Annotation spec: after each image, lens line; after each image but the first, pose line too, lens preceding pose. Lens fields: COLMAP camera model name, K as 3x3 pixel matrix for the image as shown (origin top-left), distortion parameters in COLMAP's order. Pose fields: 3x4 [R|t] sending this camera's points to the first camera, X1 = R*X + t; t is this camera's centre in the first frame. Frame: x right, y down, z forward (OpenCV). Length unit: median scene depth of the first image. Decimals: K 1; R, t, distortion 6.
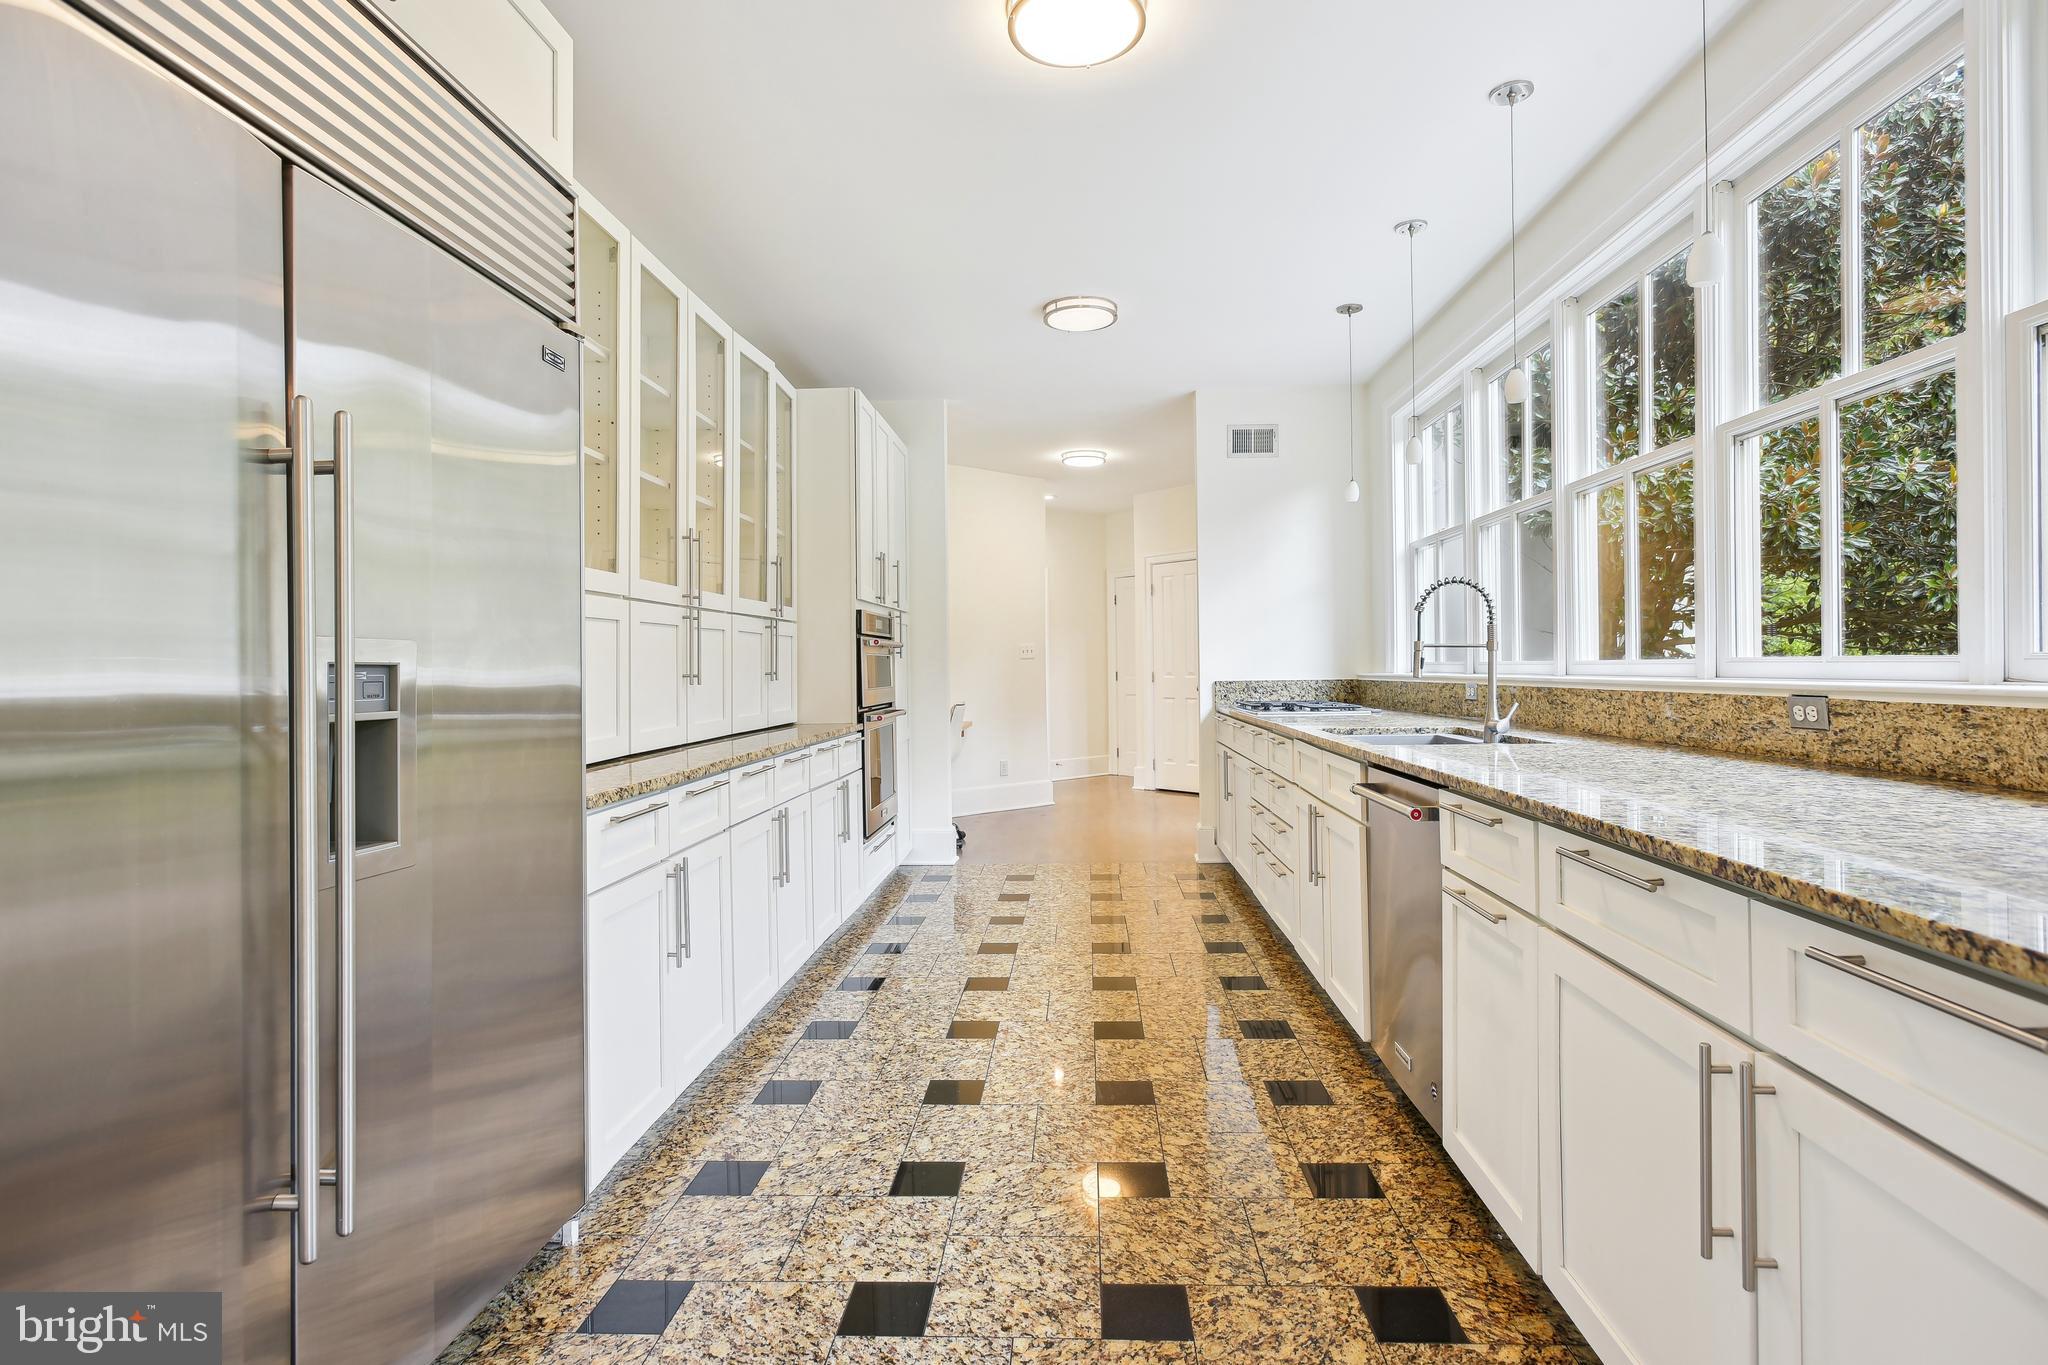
lens RADIAL K [[1024.3, 0, 1030.9], [0, 1024.3, 654.1], [0, 0, 1]] dist [0.000003, 0.000381]
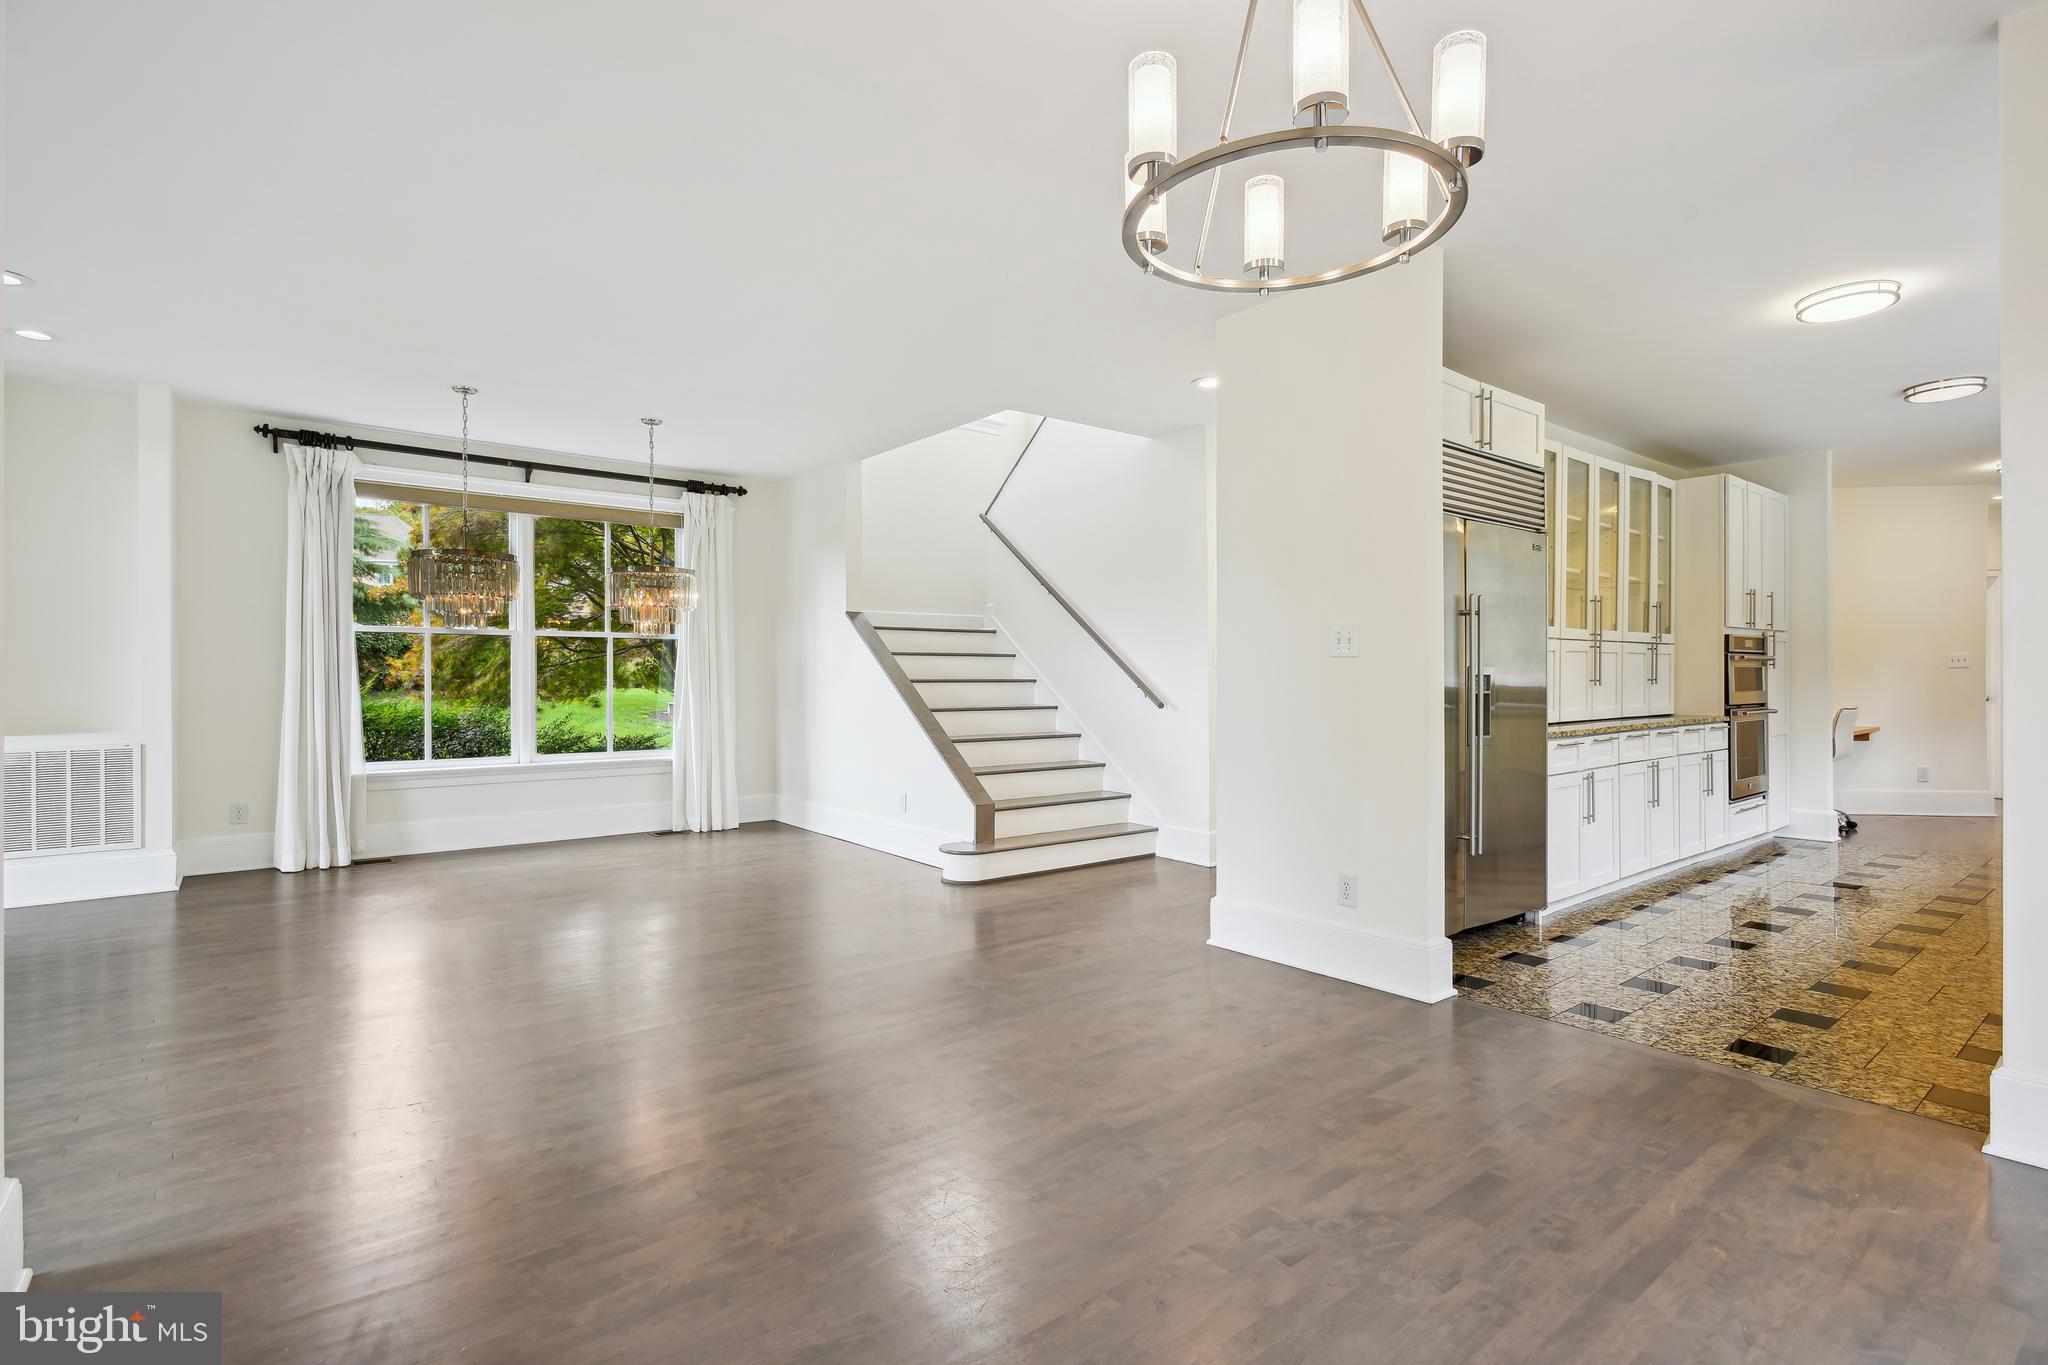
lens RADIAL K [[994.1, 0, 1021.7], [0, 994.1, 673.3], [0, 0, 1]] dist [-0.001621, -0.000173]
pose [[0.671435, 0.011584, -0.740973, 0.206125], [0.001263, 0.999858, 0.016775, -0.015919], [0.741062, -0.012199, 0.671325, -0.667709]]
